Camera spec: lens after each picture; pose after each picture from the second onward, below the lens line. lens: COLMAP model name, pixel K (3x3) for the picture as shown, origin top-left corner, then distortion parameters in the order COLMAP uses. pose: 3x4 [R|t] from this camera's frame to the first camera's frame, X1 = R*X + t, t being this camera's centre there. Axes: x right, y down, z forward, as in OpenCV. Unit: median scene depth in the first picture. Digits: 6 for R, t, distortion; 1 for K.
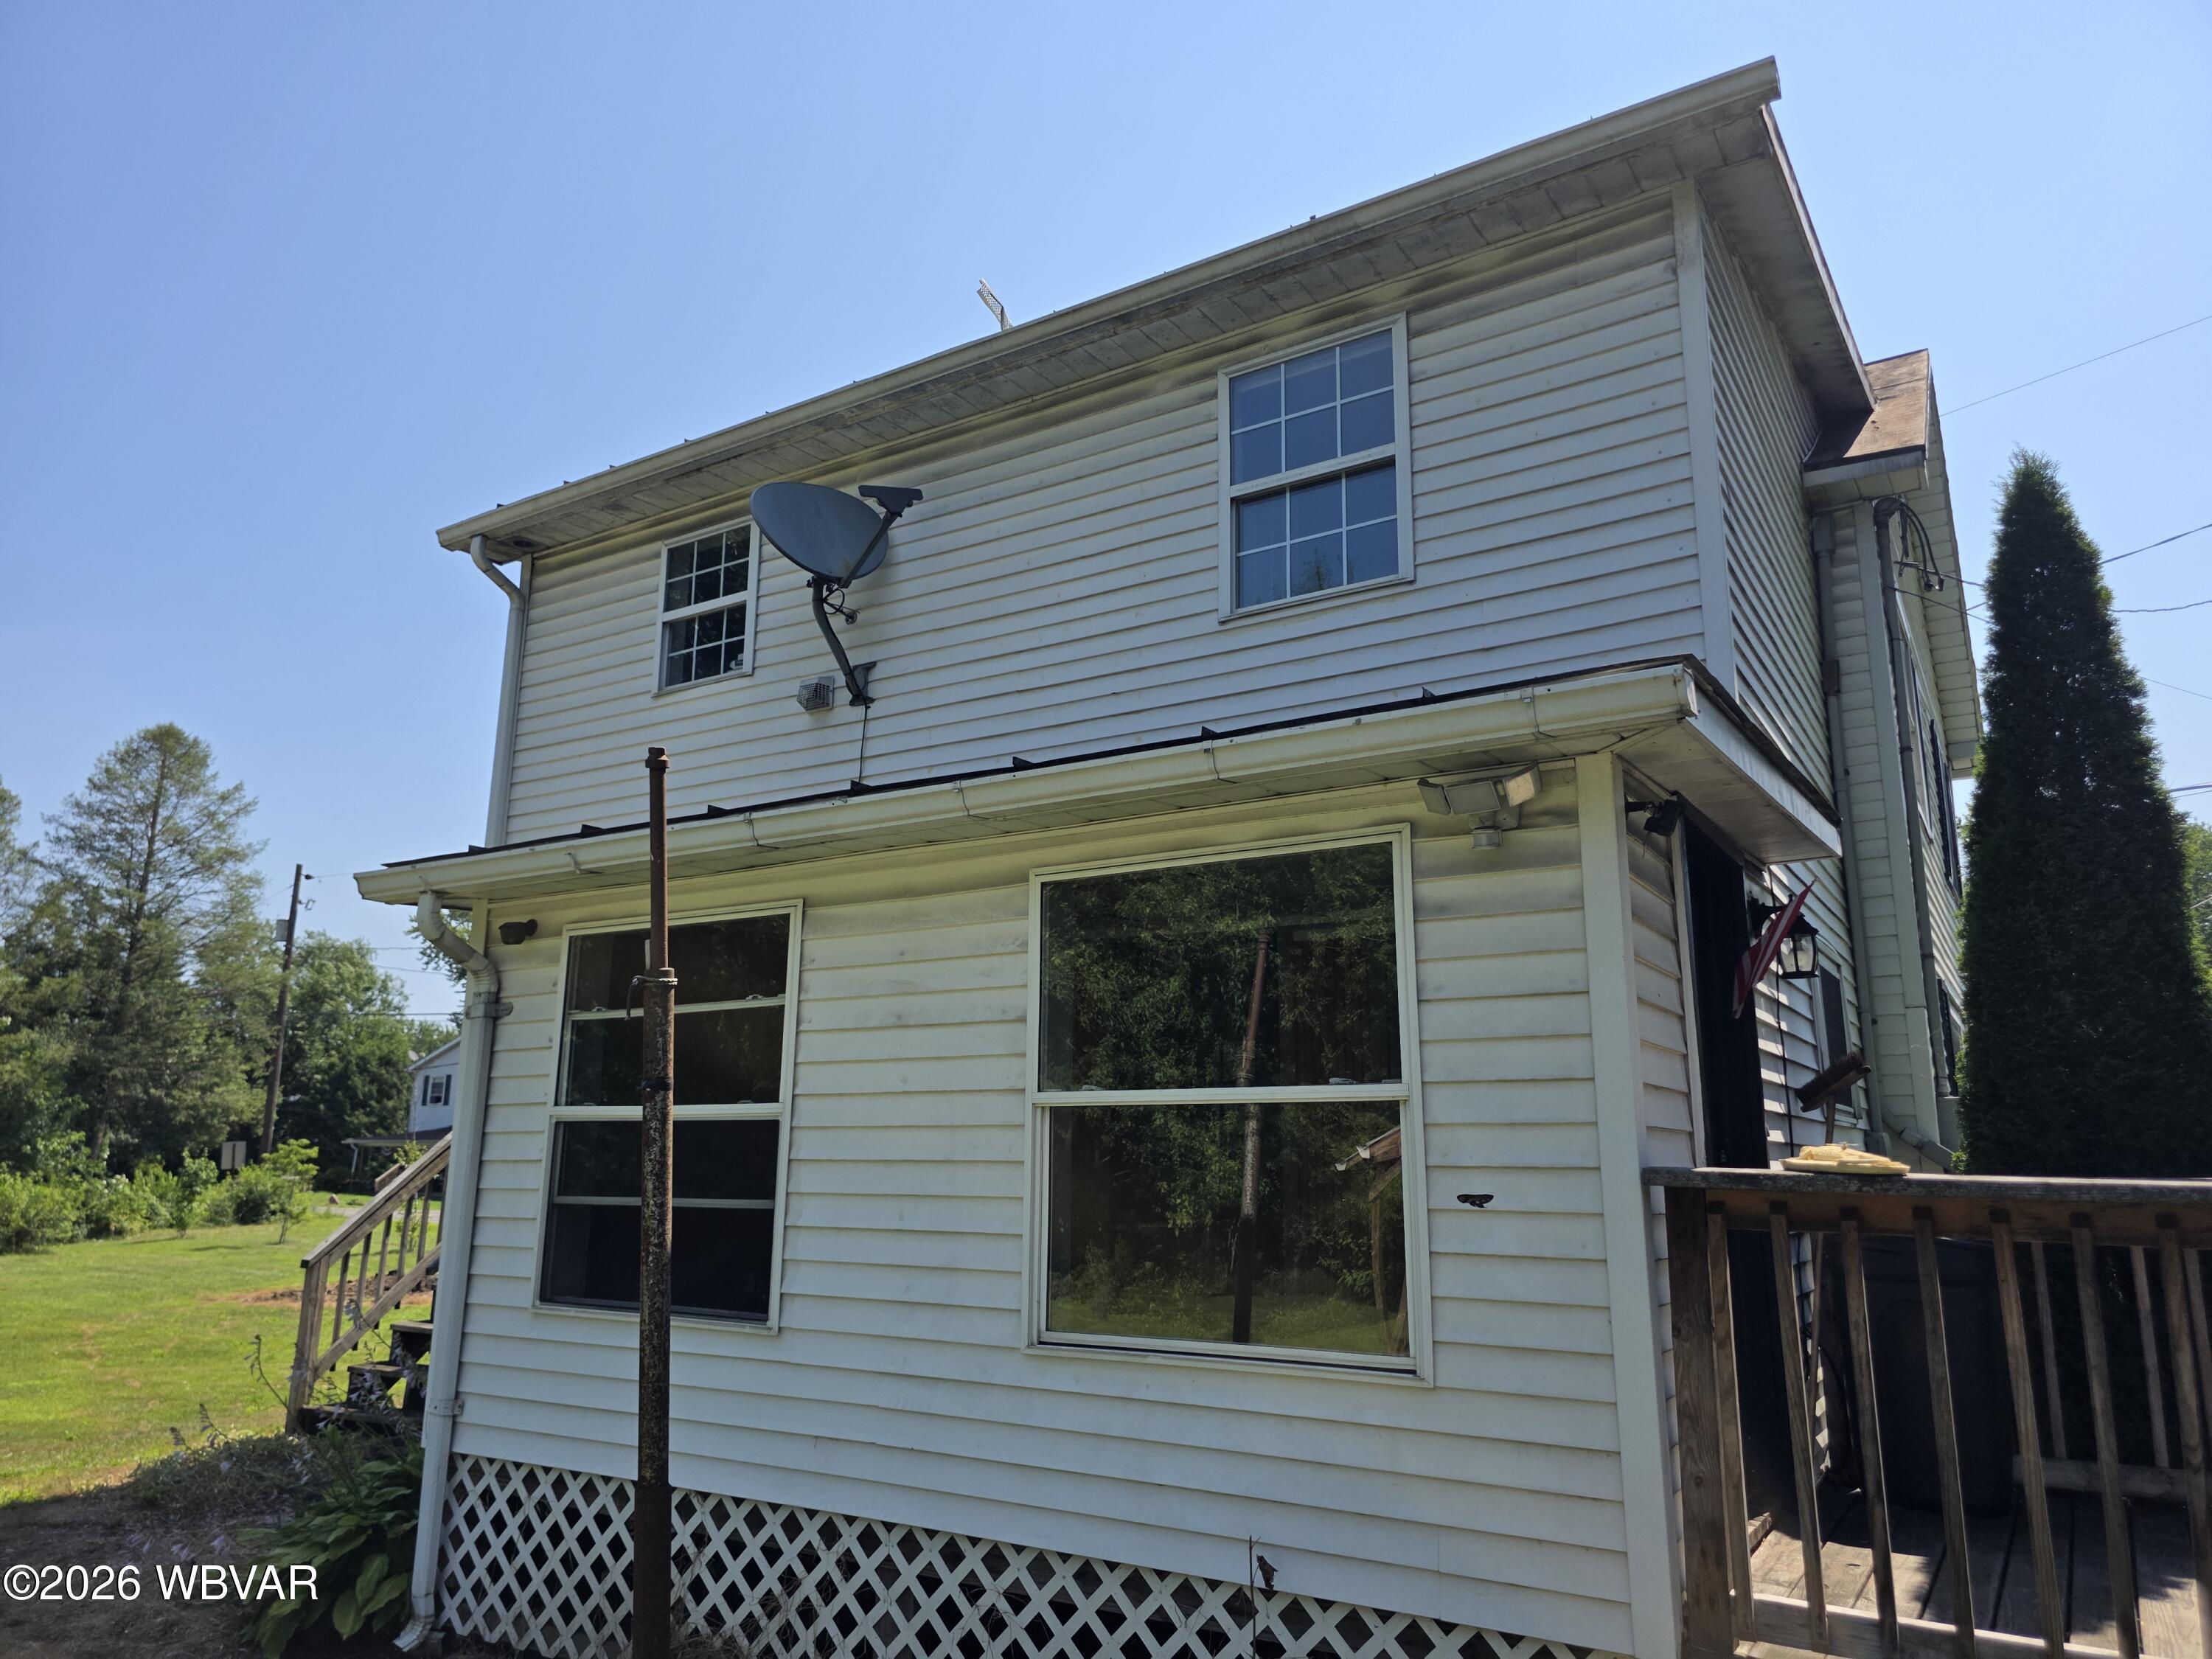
lens RADIAL K [[1476.4, 0, 1106.4], [0, 1476.4, 844.0], [0, 0, 1]] dist [0.064168, -0.059797]
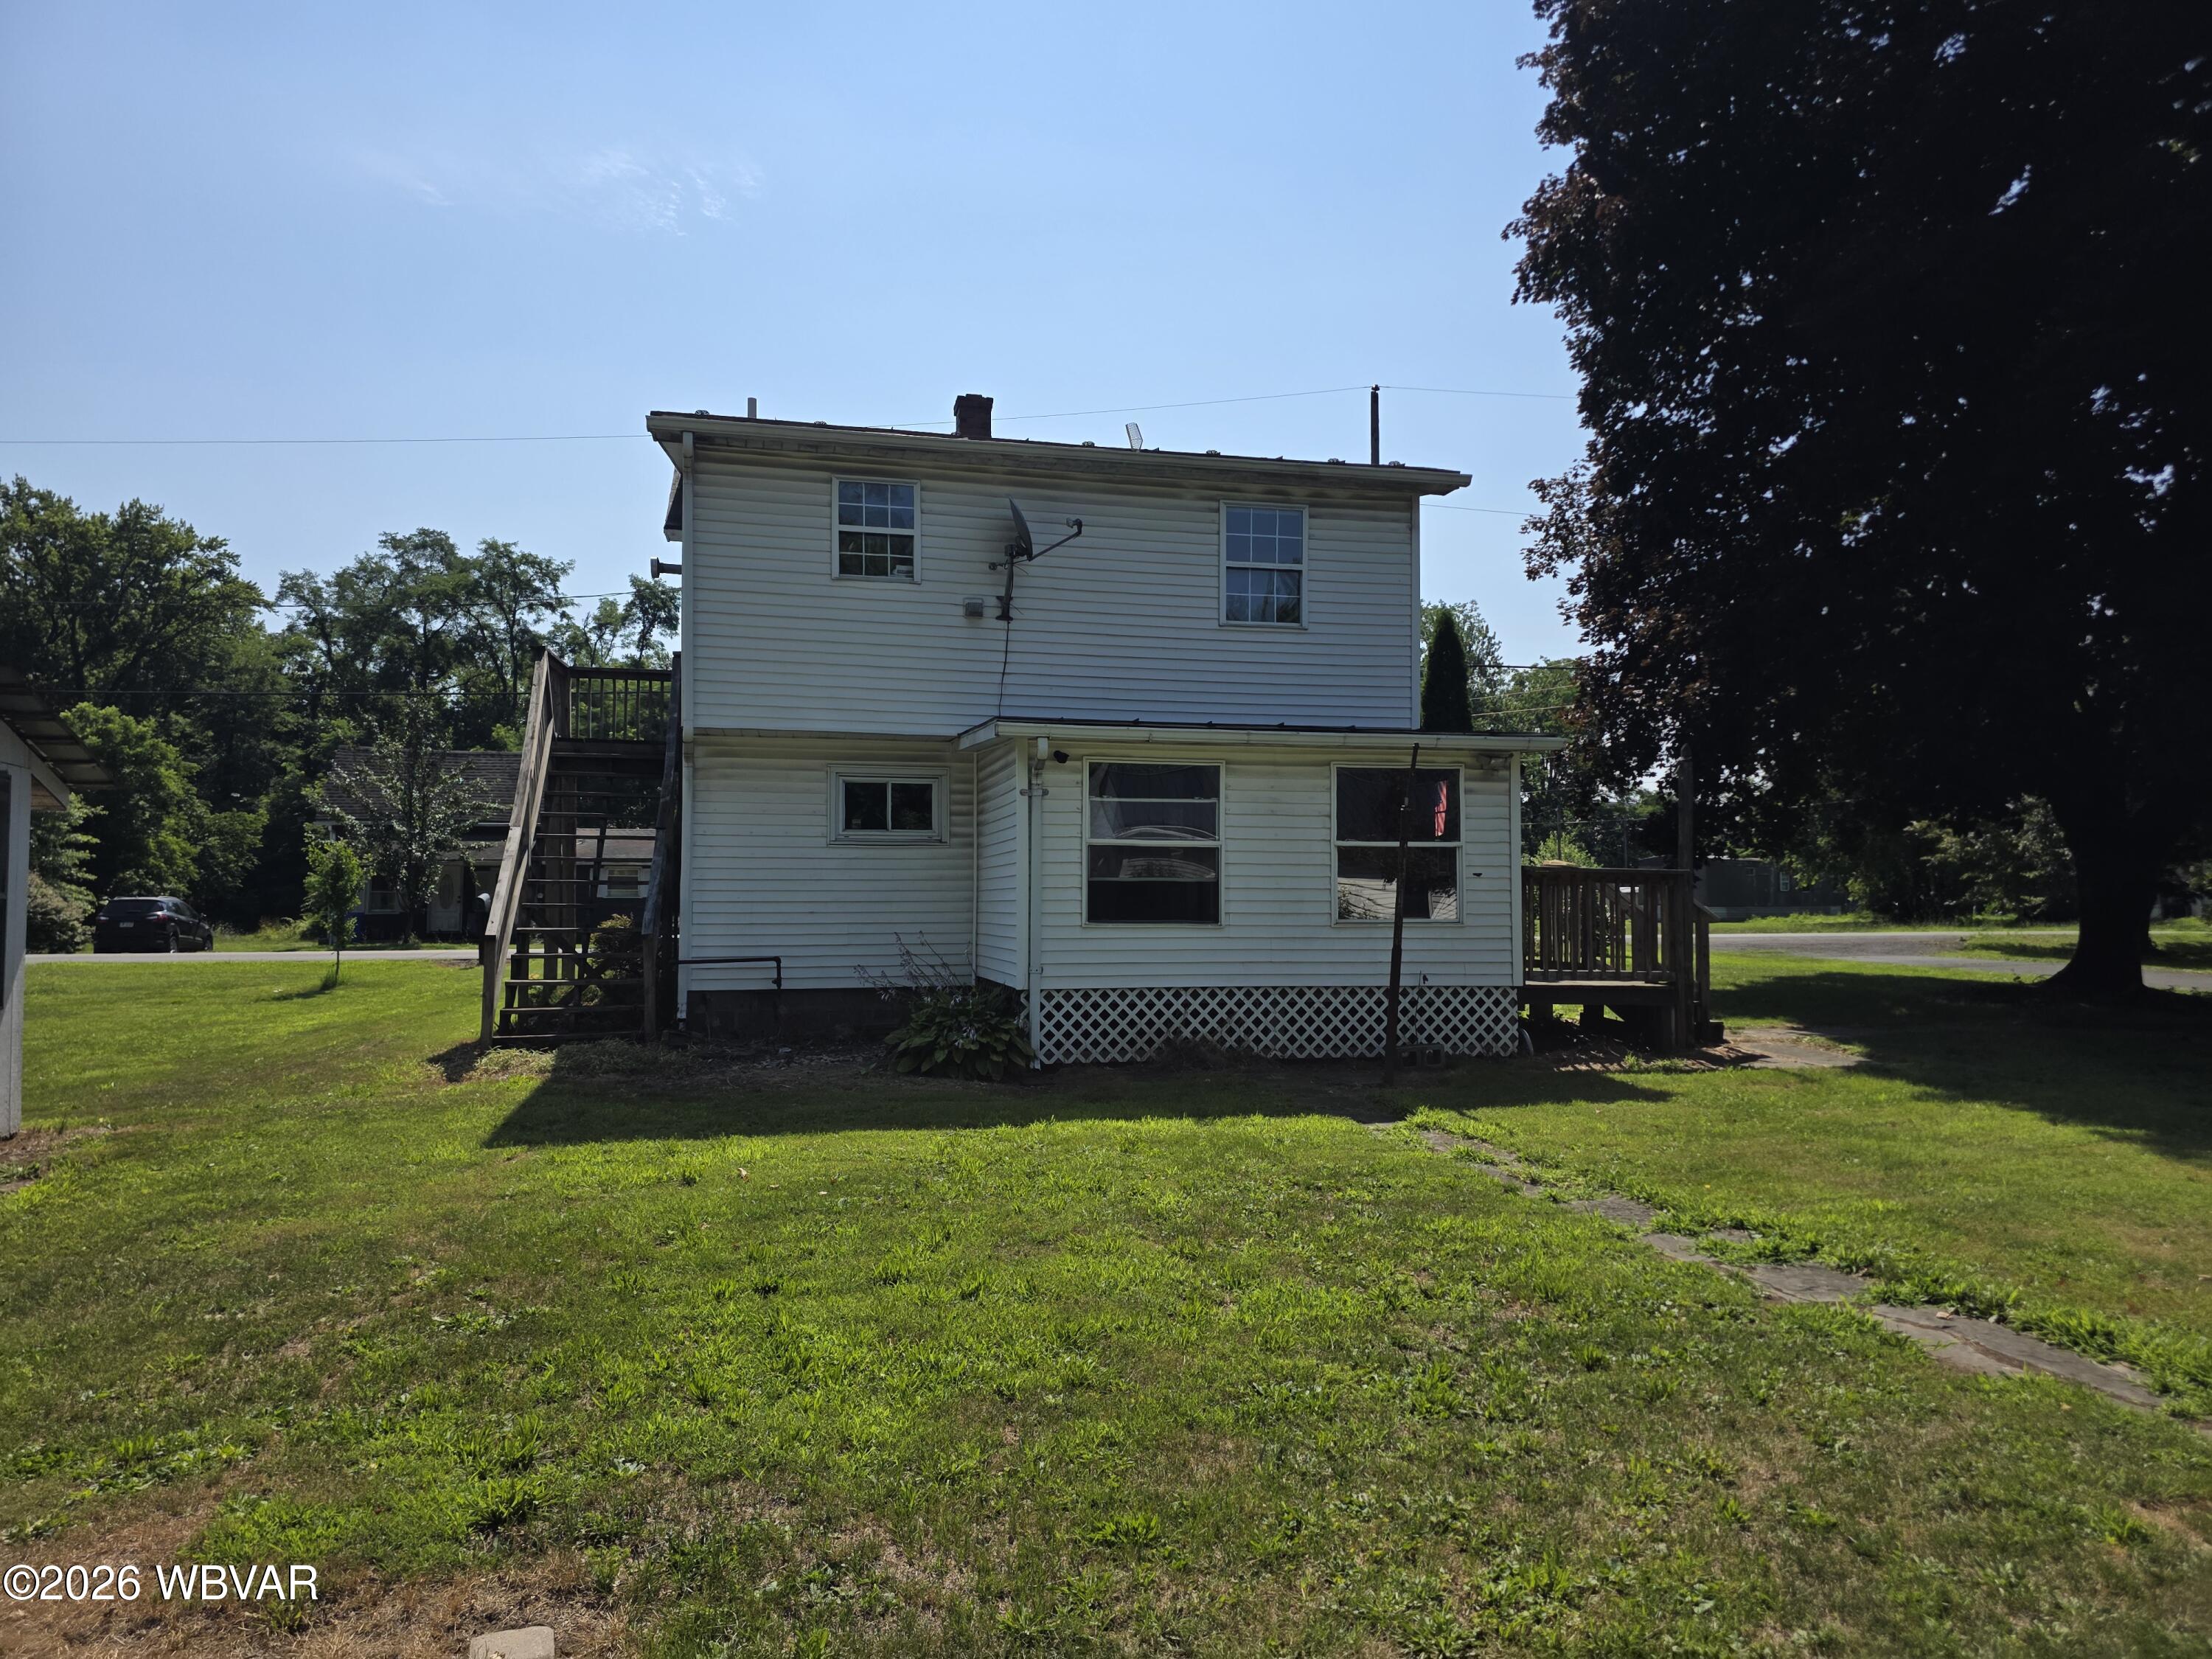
lens RADIAL K [[1476.4, 0, 1106.4], [0, 1476.4, 844.0], [0, 0, 1]] dist [0.064168, -0.059797]
pose [[0.709262, 0.022315, 0.704592, -1.998768], [-0.144870, 0.982779, 0.114705, -0.076165], [-0.689899, -0.183430, 0.700281, -0.591753]]
